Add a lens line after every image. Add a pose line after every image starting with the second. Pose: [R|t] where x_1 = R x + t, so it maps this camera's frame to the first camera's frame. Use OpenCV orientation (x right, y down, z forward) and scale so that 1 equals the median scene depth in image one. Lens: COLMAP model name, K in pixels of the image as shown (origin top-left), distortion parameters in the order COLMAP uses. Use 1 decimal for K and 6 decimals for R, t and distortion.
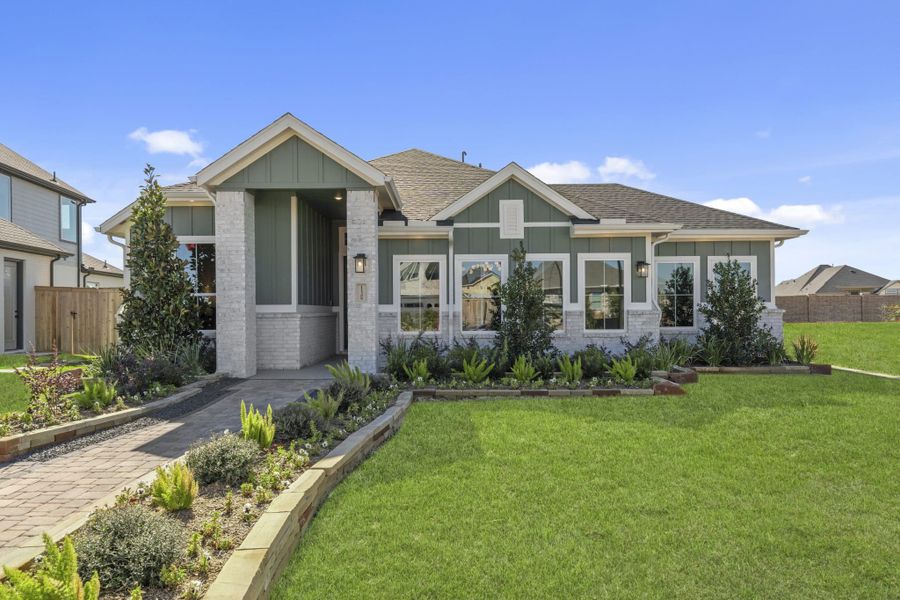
lens RADIAL K [[403.7, 0, 449.9], [0, 403.7, 298.6], [0, 0, 1]] dist [-0.003678, 0.000373]
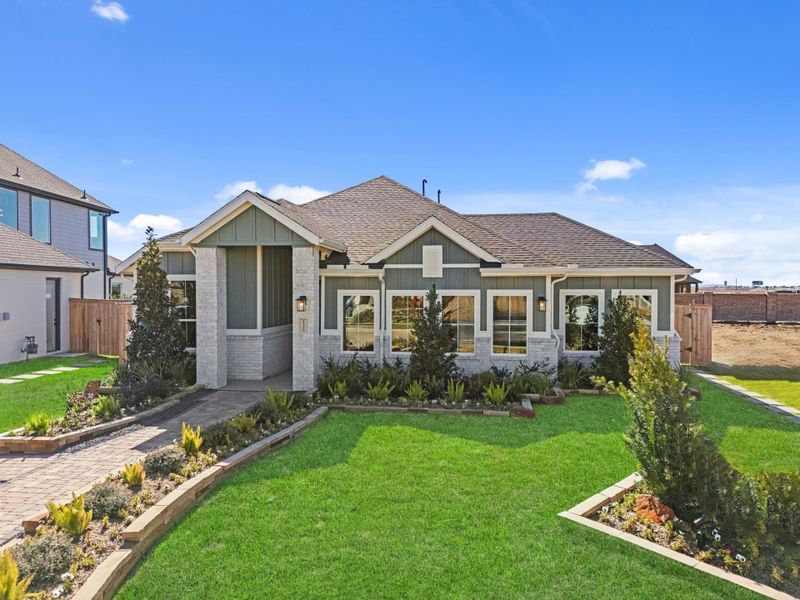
lens RADIAL K [[383.4, 0, 401.0], [0, 383.4, 301.4], [0, 0, 1]] dist [0.030023, -0.013617]
pose [[0.995451, 0.011132, -0.094619, 0.201379], [-0.010007, 0.999874, 0.012357, -0.105884], [0.094744, -0.011354, 0.995437, -0.195089]]
